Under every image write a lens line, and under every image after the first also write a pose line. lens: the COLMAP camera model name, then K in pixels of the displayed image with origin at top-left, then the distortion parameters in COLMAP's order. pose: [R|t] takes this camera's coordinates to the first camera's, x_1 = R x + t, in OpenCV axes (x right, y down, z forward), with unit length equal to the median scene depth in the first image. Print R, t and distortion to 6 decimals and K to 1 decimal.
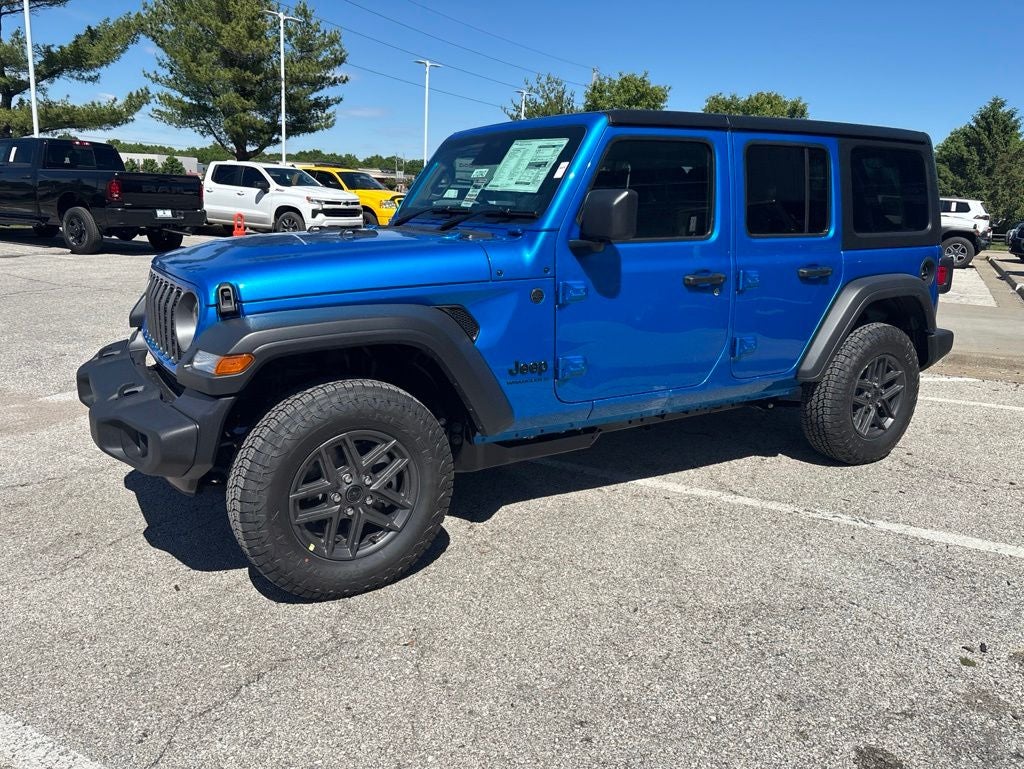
lens RADIAL K [[779.7, 0, 511.3], [0, 779.7, 373.5], [0, 0, 1]] dist [0.048435, -0.059752]
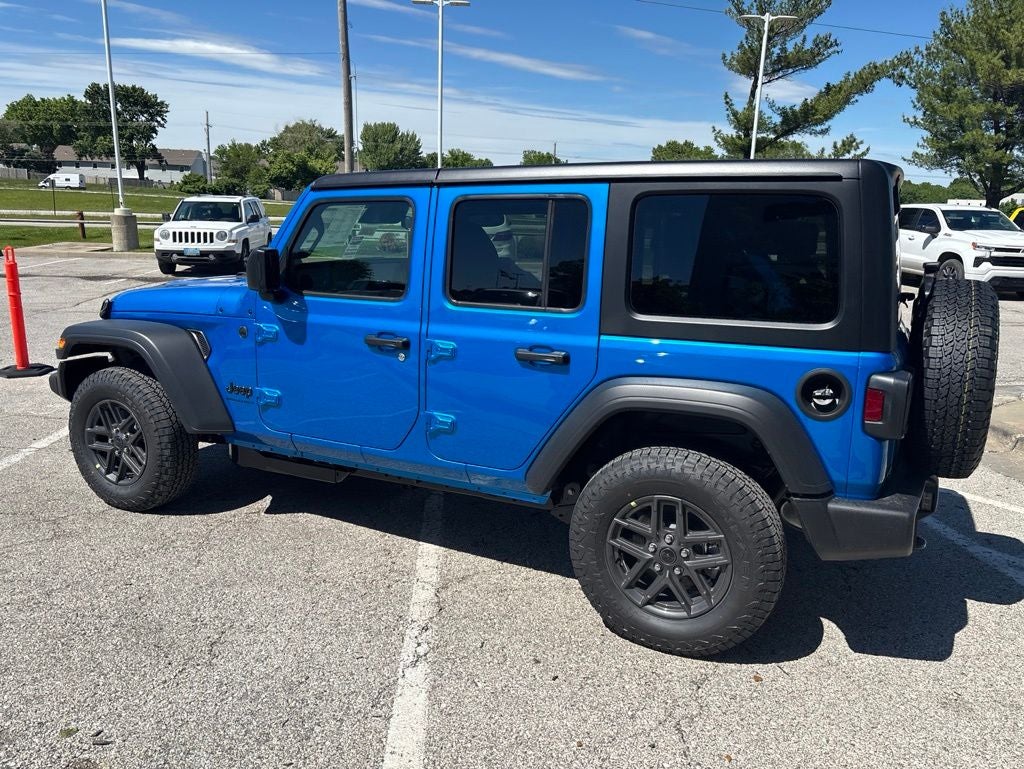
lens RADIAL K [[779.7, 0, 509.3], [0, 779.7, 383.9], [0, 0, 1]] dist [0.048435, -0.059752]
pose [[0.521244, 0.164005, -0.837500, 1.101865], [-0.195635, 0.978190, 0.069796, -0.160461], [0.830681, 0.127464, 0.541961, 0.593238]]
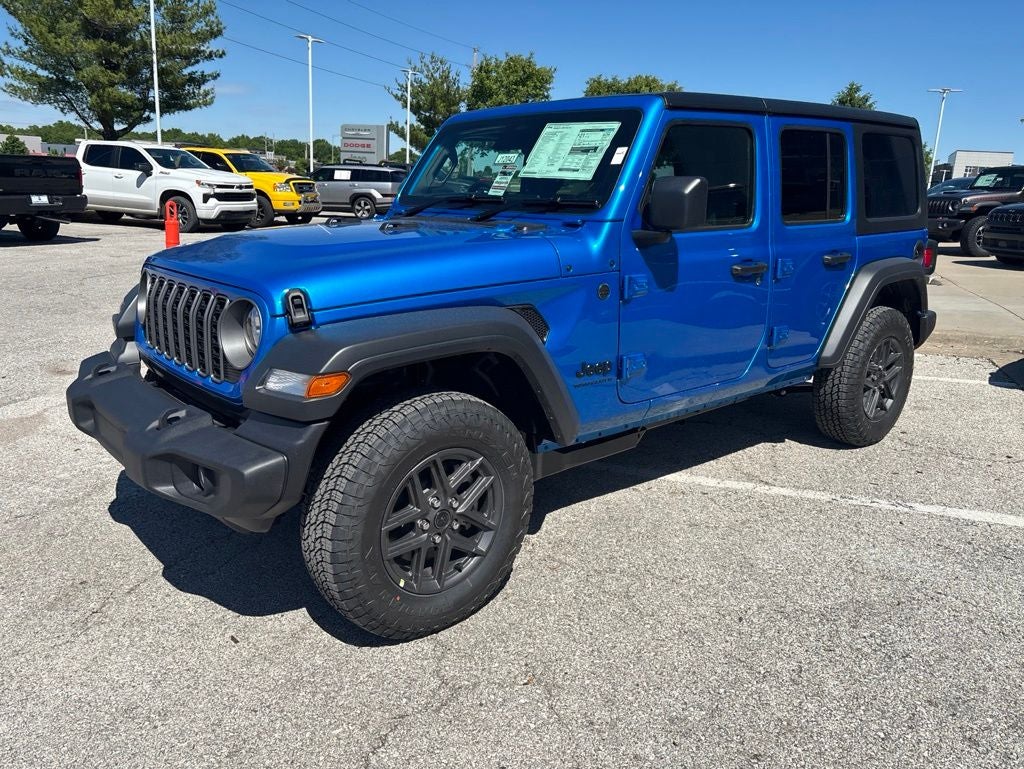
lens RADIAL K [[779.7, 0, 513.4], [0, 779.7, 376.3], [0, 0, 1]] dist [0.048435, -0.059752]
pose [[0.987840, -0.041700, 0.149780, -0.186248], [0.037831, 0.998875, 0.028589, -0.024881], [-0.150803, -0.022575, 0.988306, 0.077736]]
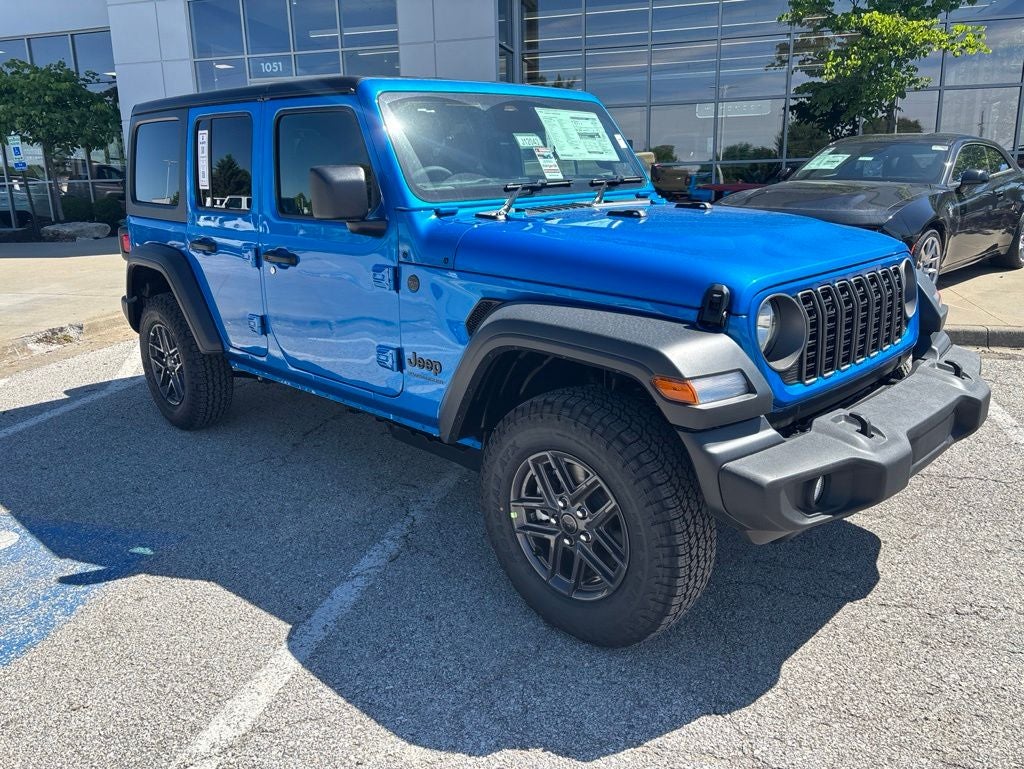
lens RADIAL K [[779.7, 0, 506.2], [0, 779.7, 382.9], [0, 0, 1]] dist [0.048435, -0.059752]
pose [[-0.222885, -0.279165, 0.934018, -0.970451], [0.229805, 0.916071, 0.328639, -0.311115], [-0.947371, 0.287890, -0.140025, 1.261197]]
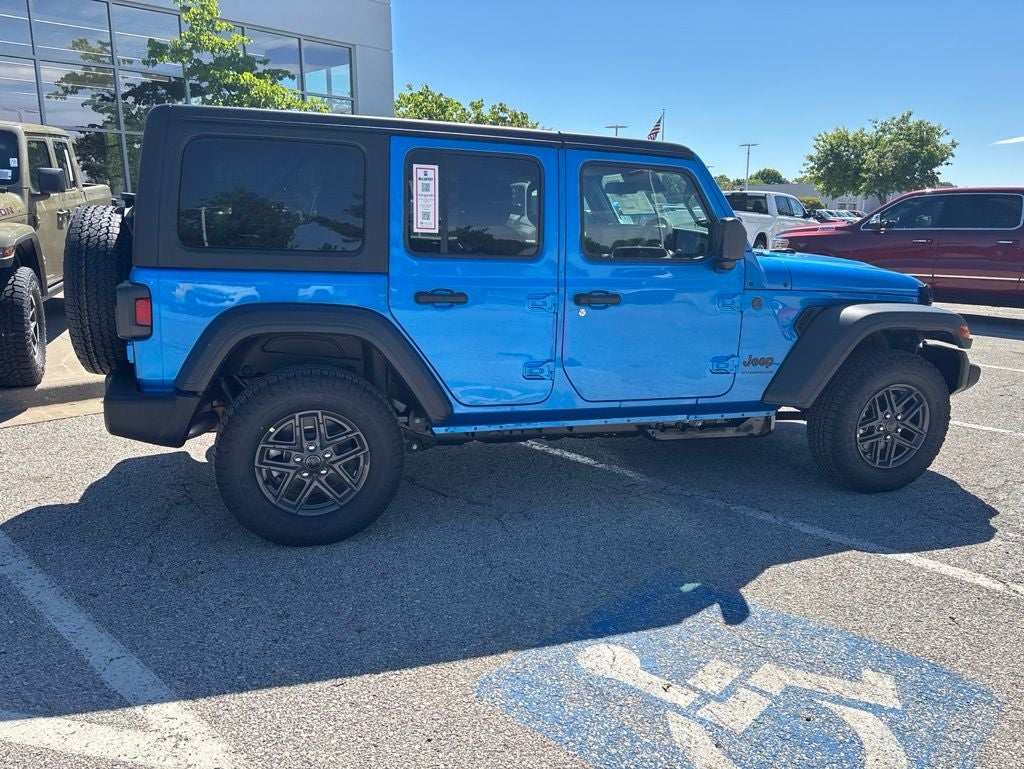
lens RADIAL K [[779.7, 0, 509.6], [0, 779.7, 388.0], [0, 0, 1]] dist [0.048435, -0.059752]
pose [[-0.966948, -0.107067, 0.231405, -0.126763], [0.004153, 0.900830, 0.434153, -0.529103], [-0.254940, 0.420764, -0.870611, 2.275201]]
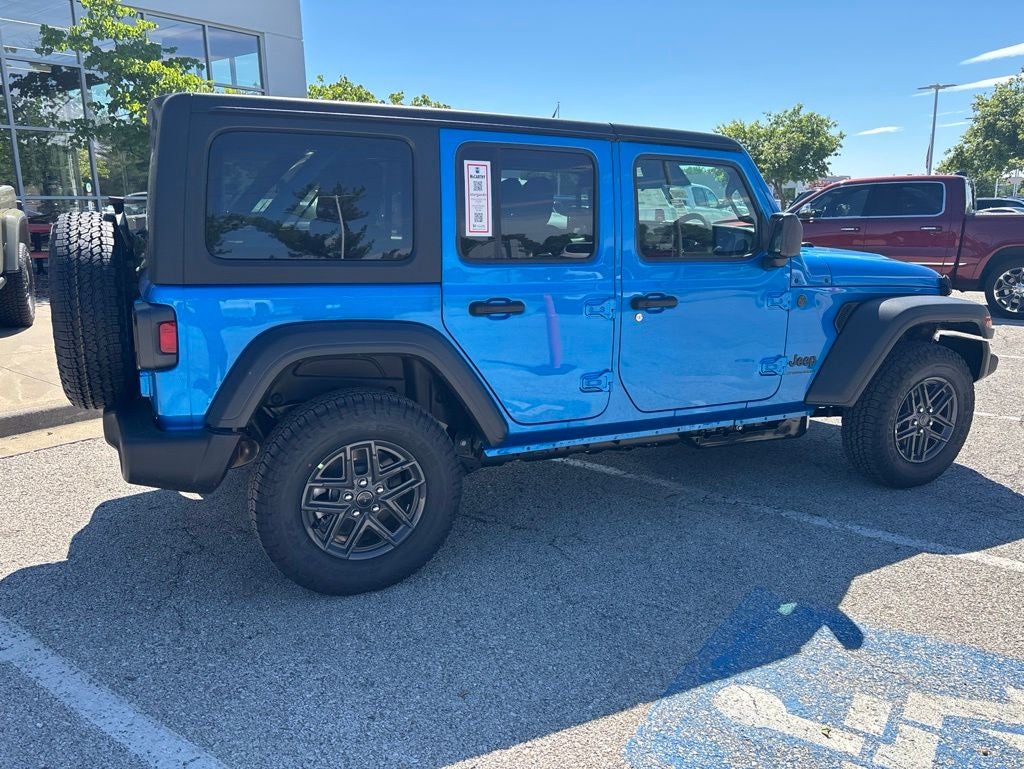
lens RADIAL K [[779.7, 0, 510.6], [0, 779.7, 384.6], [0, 0, 1]] dist [0.048435, -0.059752]
pose [[-0.992158, -0.063226, 0.107818, 0.067821], [-0.009790, 0.899282, 0.437260, -0.515317], [-0.124605, 0.432775, -0.892849, 2.224406]]
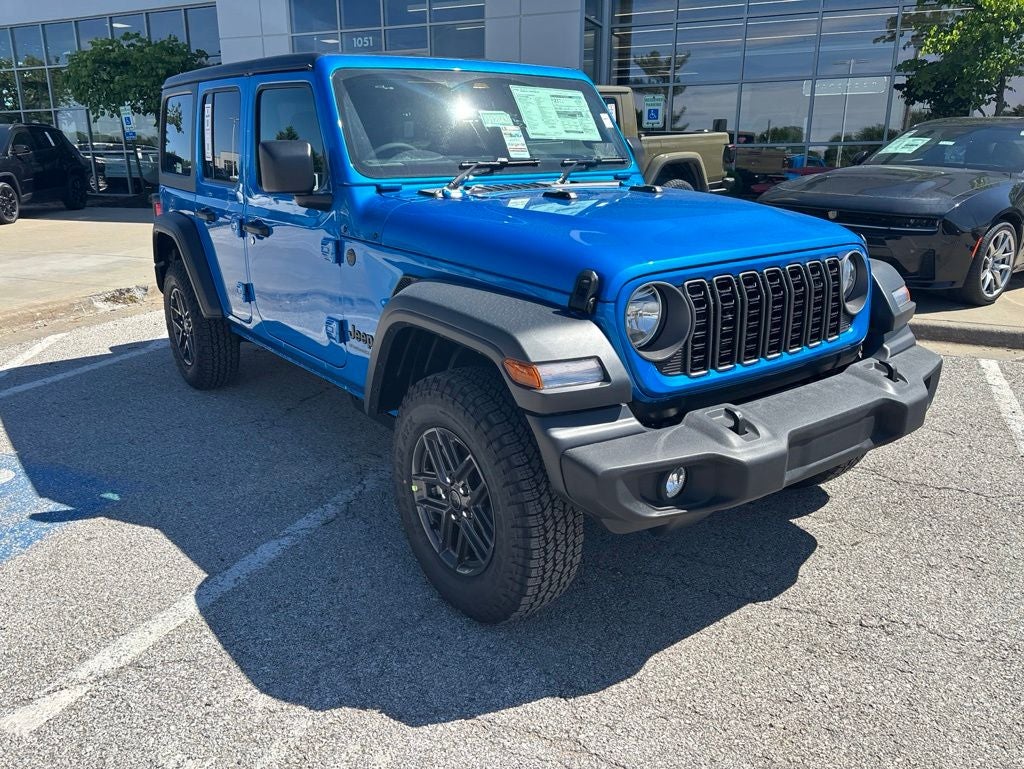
lens RADIAL K [[779.7, 0, 505.9], [0, 779.7, 390.1], [0, 0, 1]] dist [0.048435, -0.059752]
pose [[-0.081008, -0.321303, 0.943505, -1.006215], [0.220685, 0.917340, 0.331340, -0.273376], [-0.971975, 0.235059, -0.003405, 1.092123]]
